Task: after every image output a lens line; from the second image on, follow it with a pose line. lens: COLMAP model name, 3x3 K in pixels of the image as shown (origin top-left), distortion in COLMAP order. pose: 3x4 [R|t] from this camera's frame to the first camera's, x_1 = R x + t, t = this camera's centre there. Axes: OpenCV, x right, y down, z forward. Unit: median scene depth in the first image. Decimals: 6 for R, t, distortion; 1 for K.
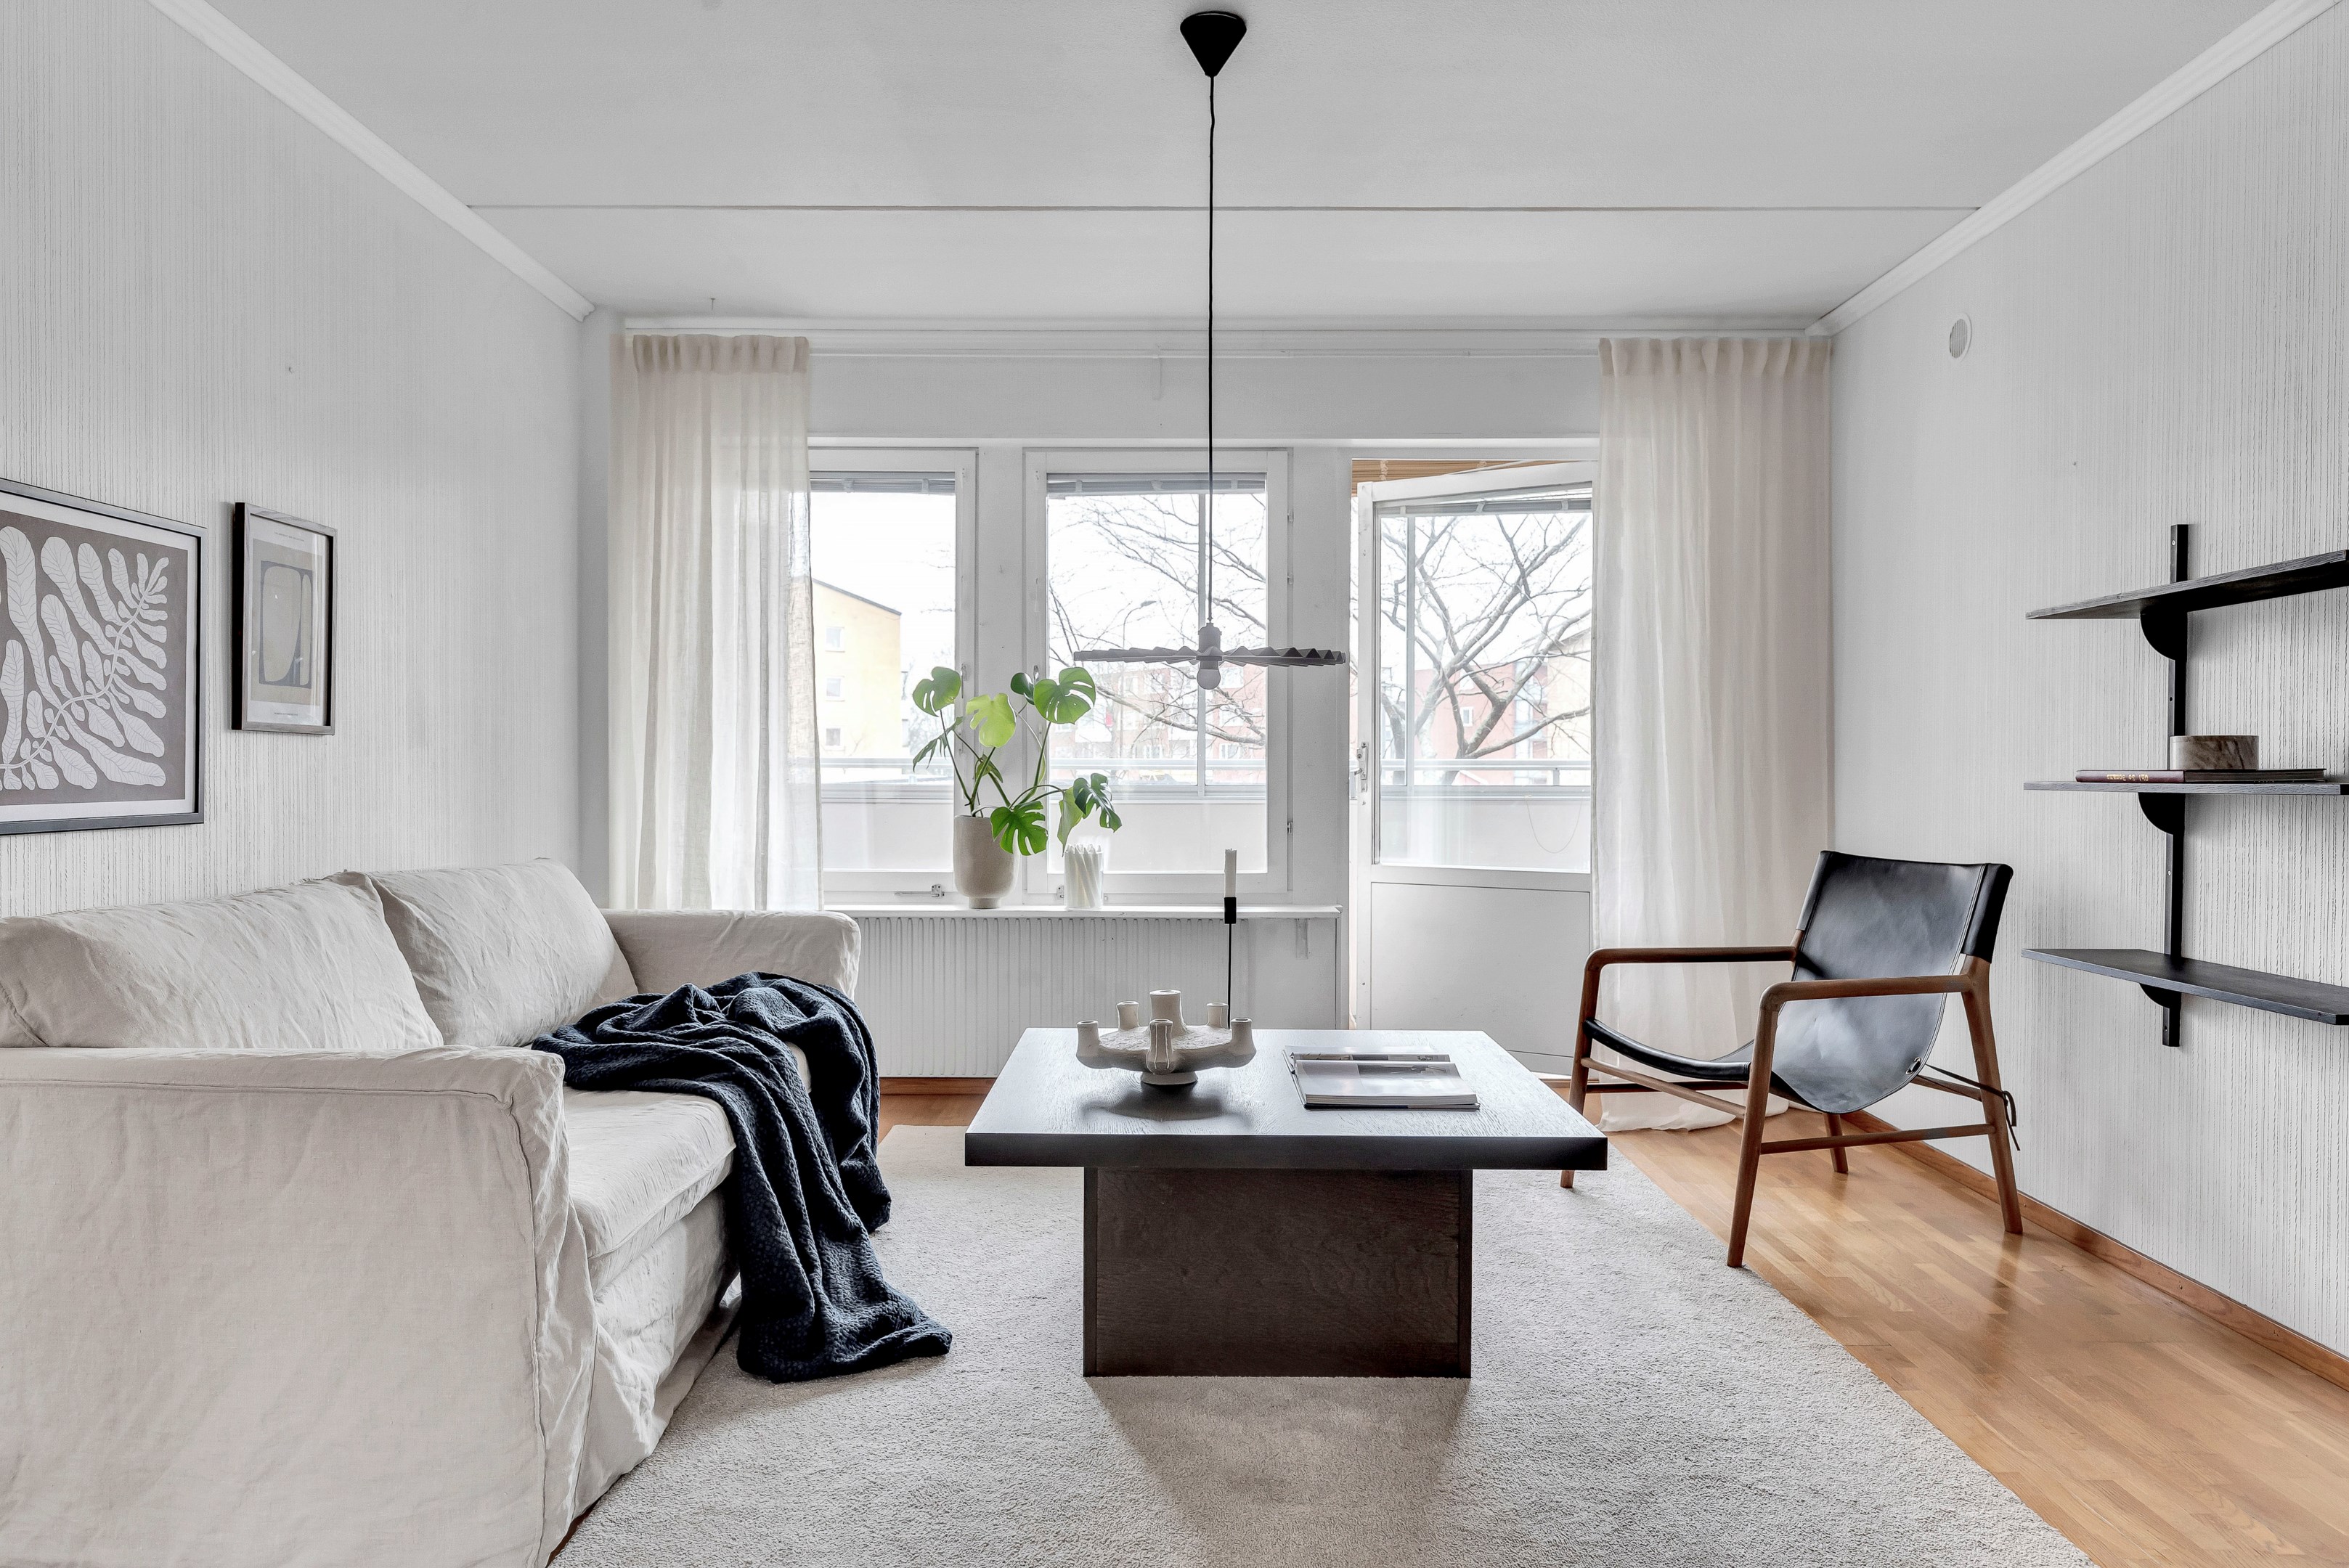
lens RADIAL K [[1580.9, 0, 1179.4], [0, 1580.9, 785.6], [0, 0, 1]] dist [-0.006038, -0.004250]
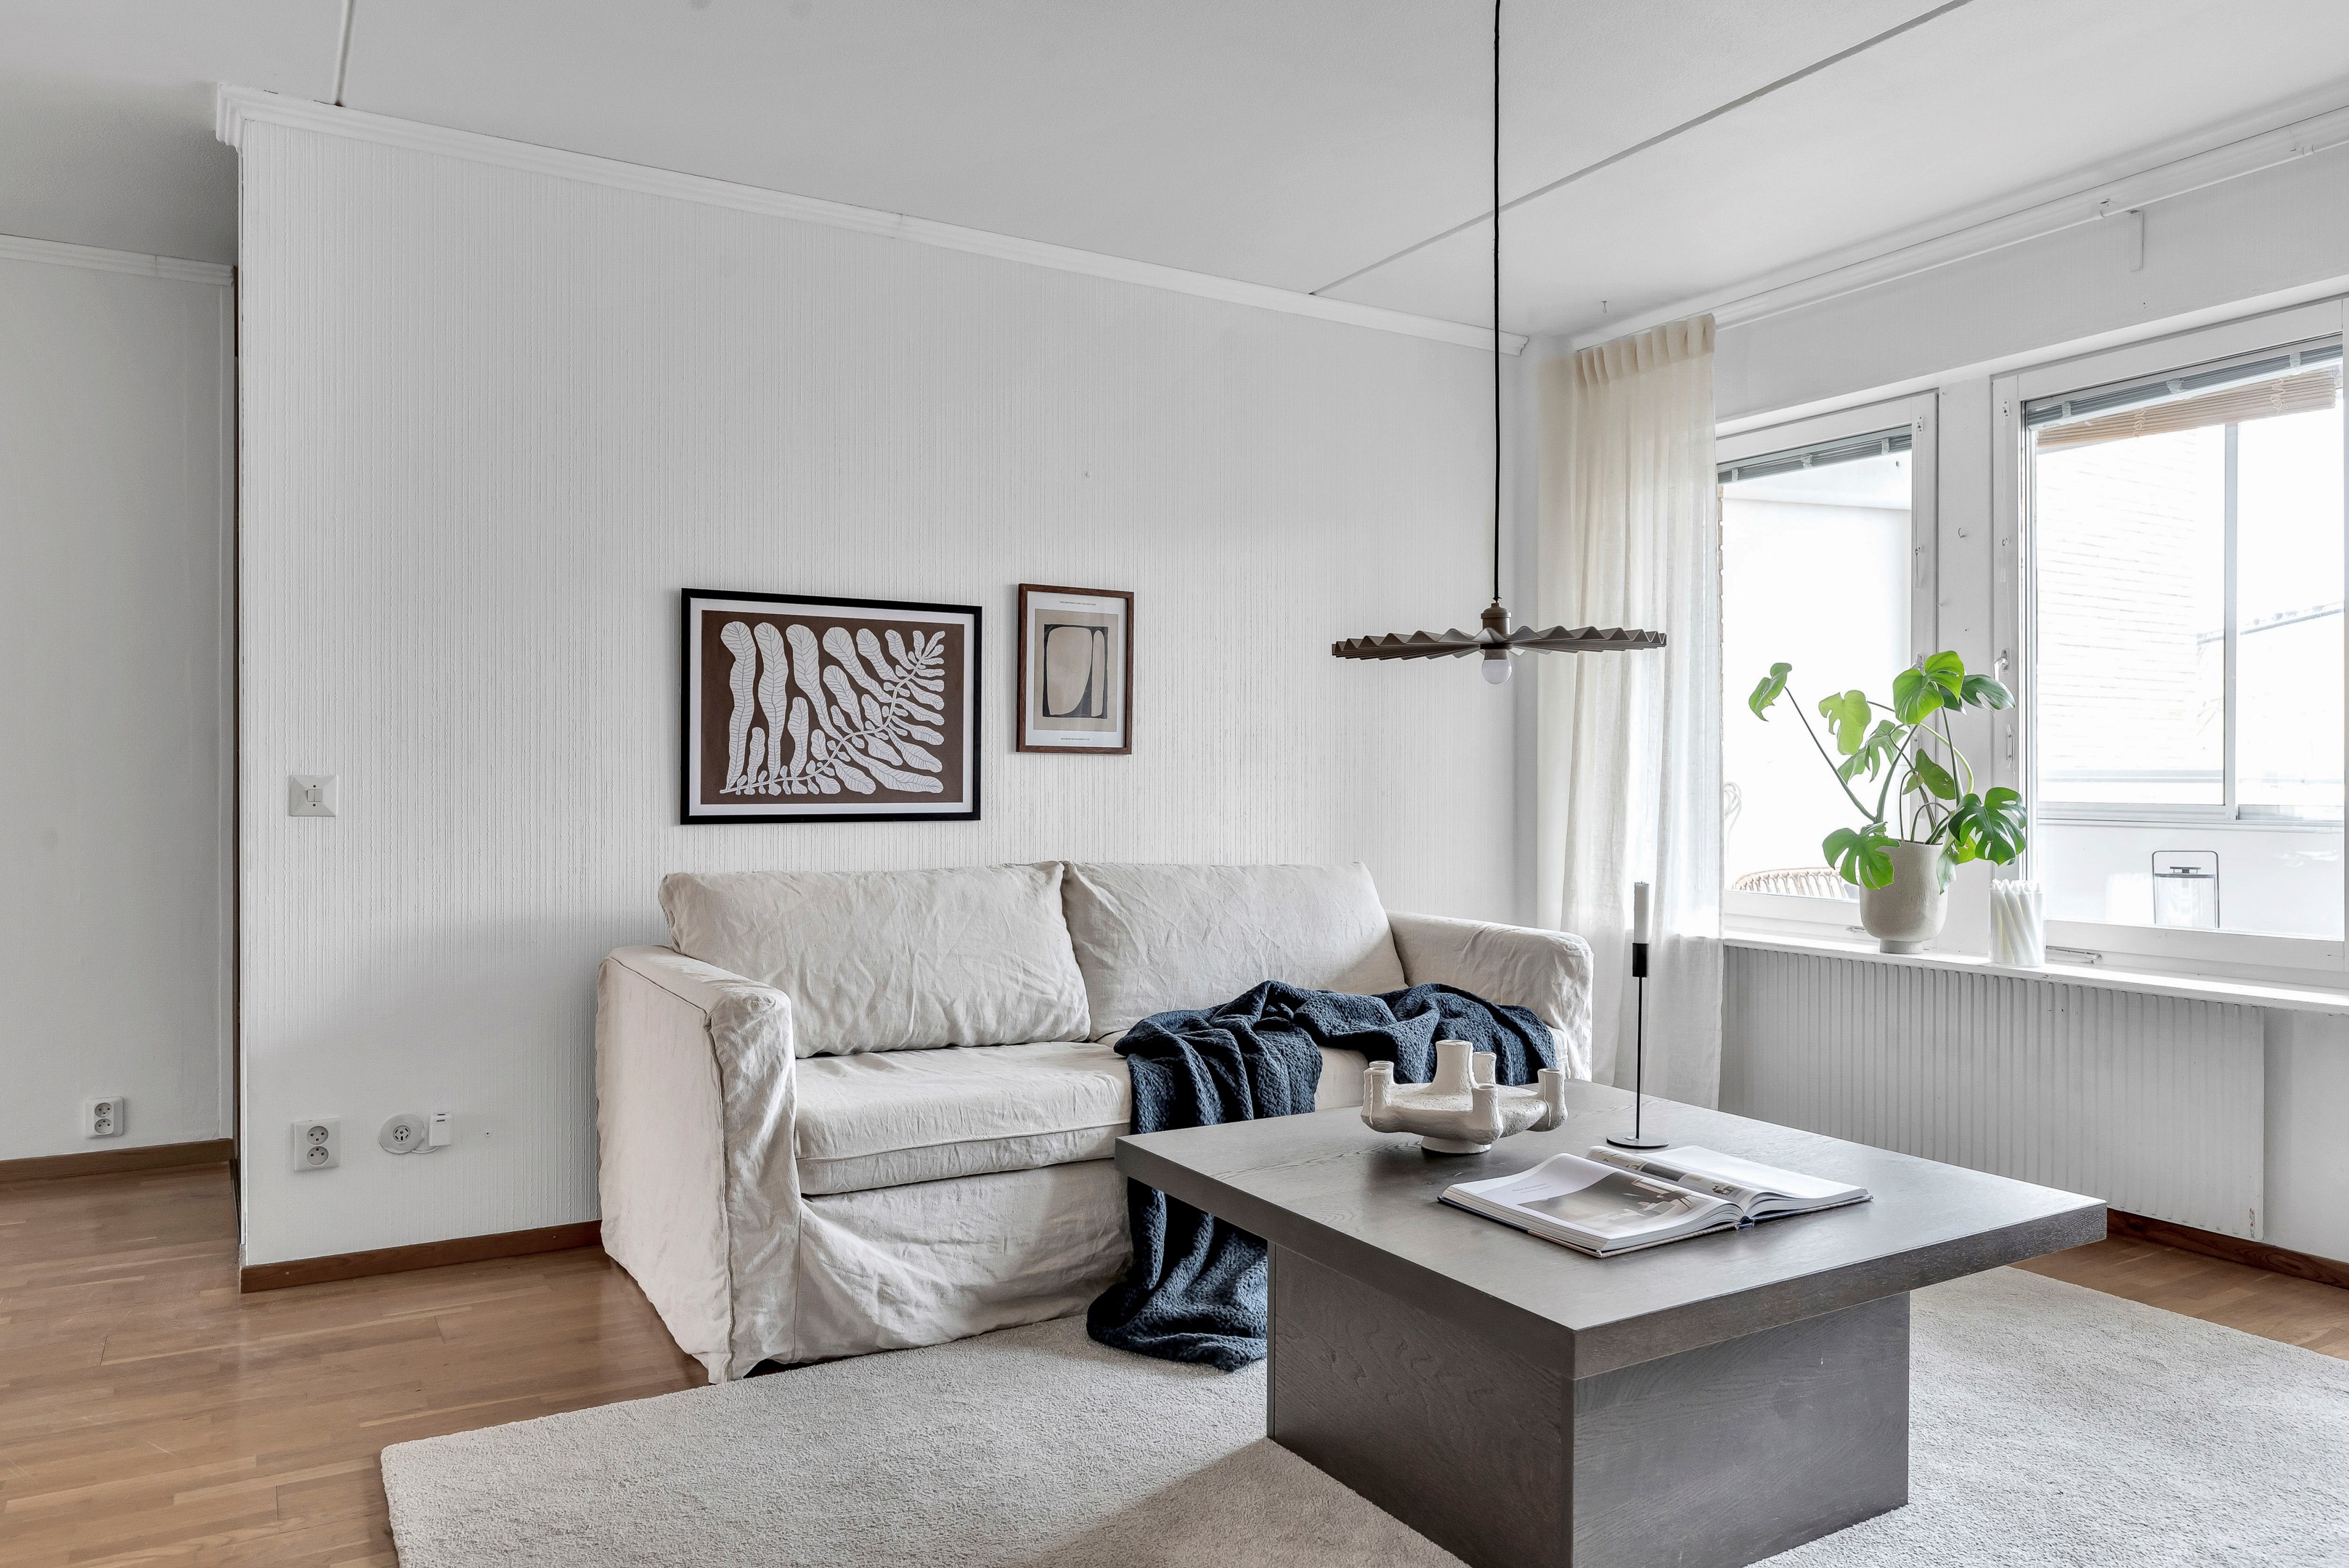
lens RADIAL K [[1580.9, 0, 1179.4], [0, 1580.9, 785.6], [0, 0, 1]] dist [-0.006038, -0.004250]
pose [[0.505459, 0.001640, -0.862849, 0.692912], [-0.010977, 0.999929, -0.004530, -0.002240], [0.862781, 0.011761, 0.505441, 0.470685]]
